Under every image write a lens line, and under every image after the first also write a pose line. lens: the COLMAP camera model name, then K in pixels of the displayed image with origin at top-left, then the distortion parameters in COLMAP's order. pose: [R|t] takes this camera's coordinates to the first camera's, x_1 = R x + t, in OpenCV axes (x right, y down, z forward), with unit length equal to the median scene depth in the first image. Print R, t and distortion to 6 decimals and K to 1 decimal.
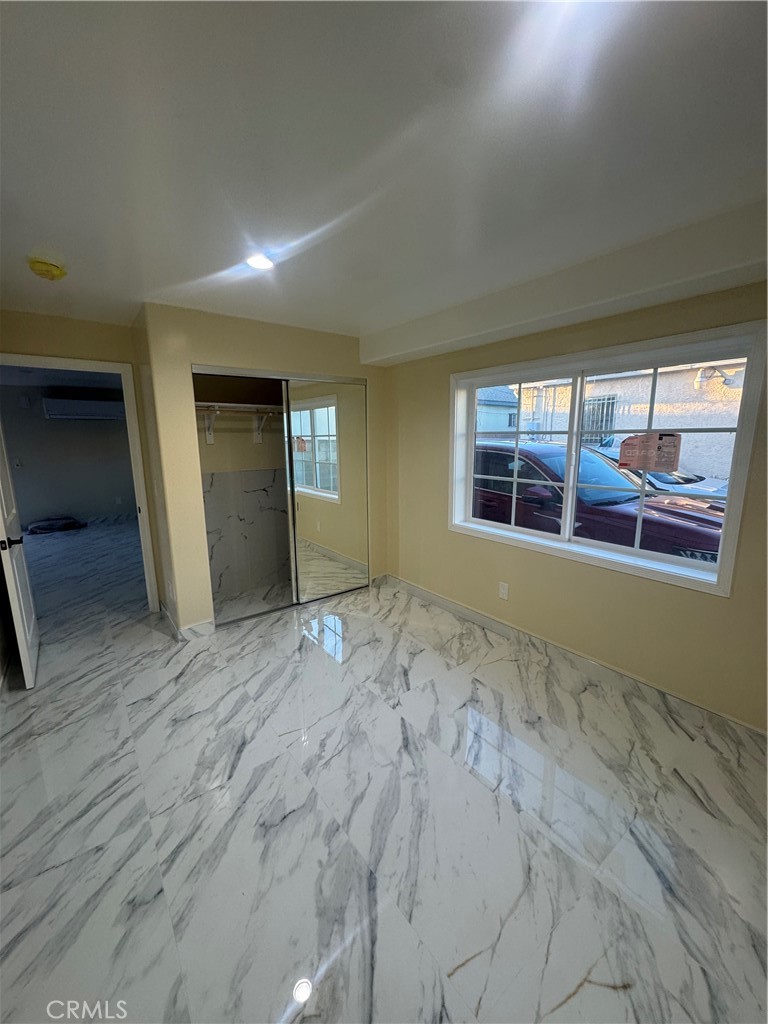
lens RADIAL K [[413.6, 0, 387.2], [0, 413.6, 509.2], [0, 0, 1]] dist [0.000541, 0.000015]
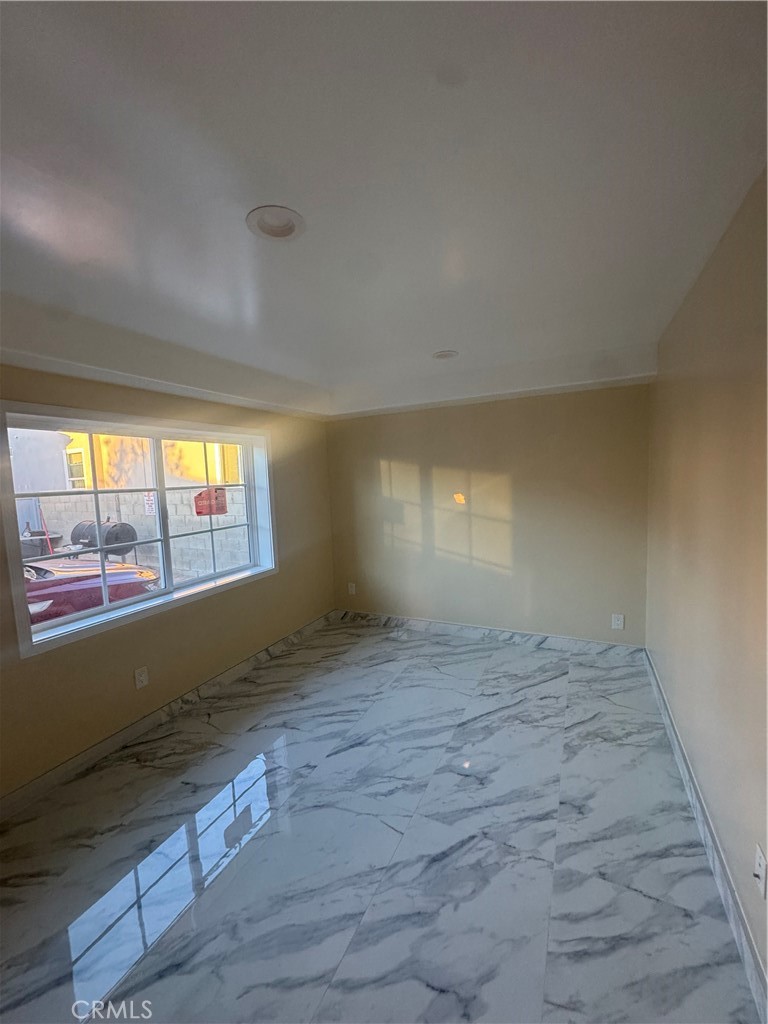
lens RADIAL K [[408.4, 0, 384.0], [0, 408.4, 512.0], [0, 0, 1]] dist [-0.000511, -0.000066]
pose [[-0.451494, -0.049546, 0.890898, -0.941747], [0.199205, 0.967659, 0.154769, -0.222794], [-0.869753, 0.247348, -0.427022, 1.209135]]
